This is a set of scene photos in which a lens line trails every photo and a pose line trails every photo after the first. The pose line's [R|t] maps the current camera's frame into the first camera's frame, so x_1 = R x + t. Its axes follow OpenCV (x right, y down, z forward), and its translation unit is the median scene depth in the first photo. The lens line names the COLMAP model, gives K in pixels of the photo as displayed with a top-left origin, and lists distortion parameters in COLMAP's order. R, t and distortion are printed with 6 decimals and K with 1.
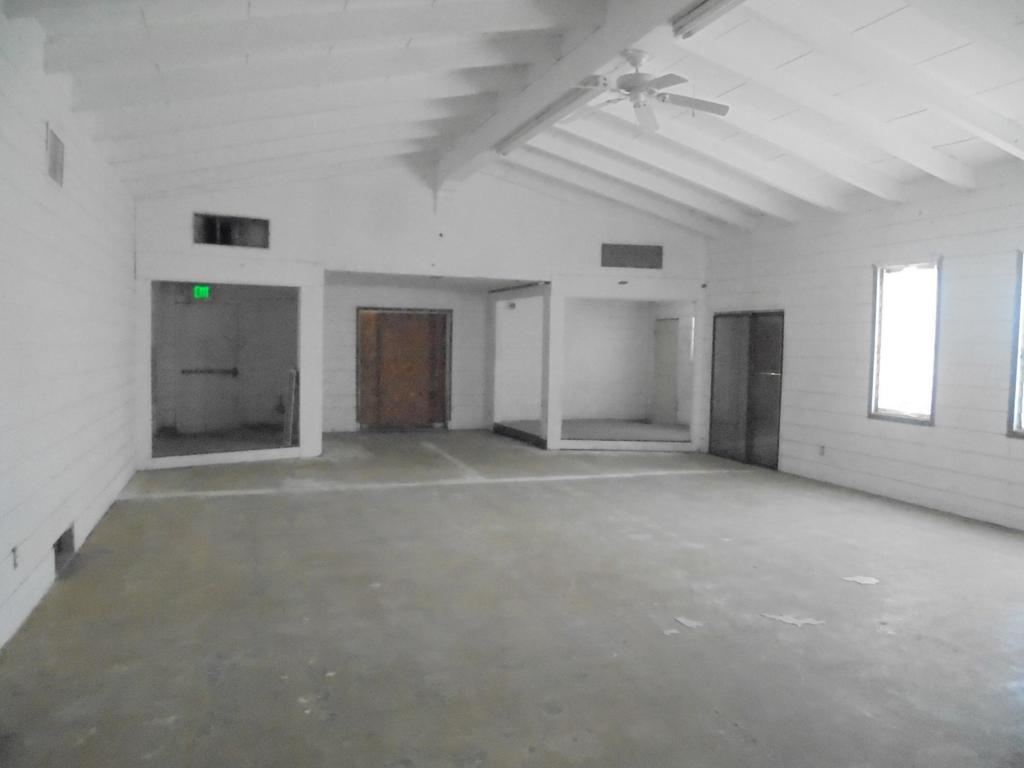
lens RADIAL K [[776.4, 0, 512.0], [0, 776.4, 384.0], [0, 0, 1]] dist [-0.149814, 0.154621]
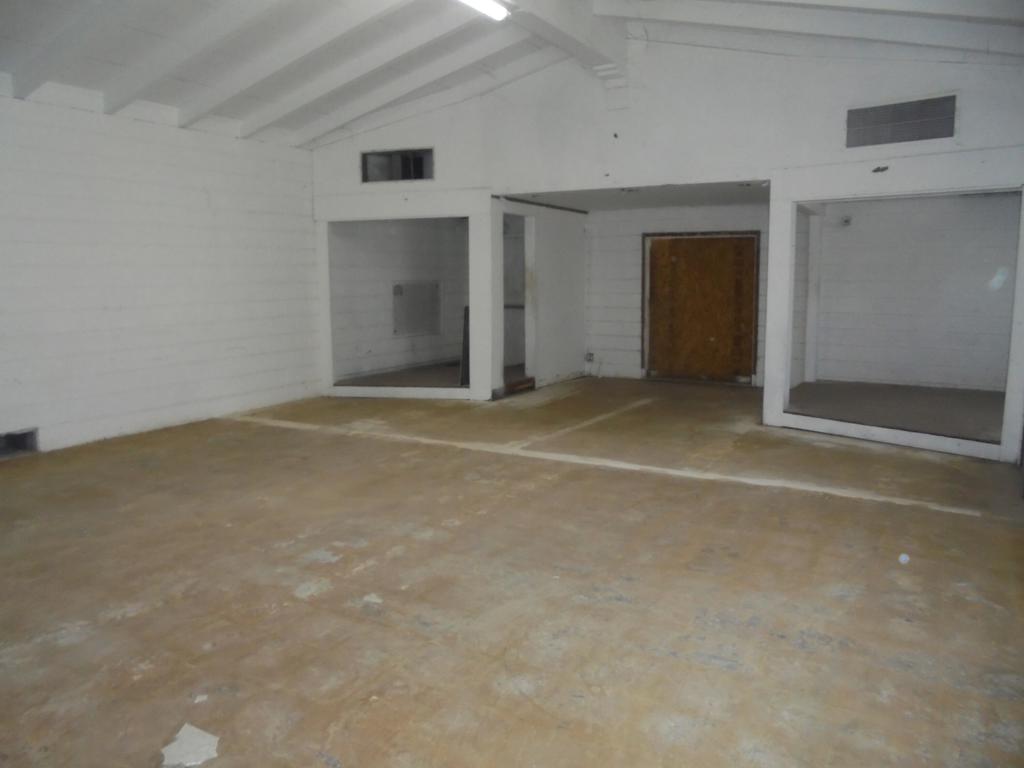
lens RADIAL K [[776.4, 0, 512.0], [0, 776.4, 384.0], [0, 0, 1]] dist [-0.149814, 0.154621]
pose [[0.640496, 0.083904, -0.763364, 0.424251], [-0.022454, 0.995635, 0.090593, -0.009065], [0.767633, -0.040884, 0.639584, 0.384938]]
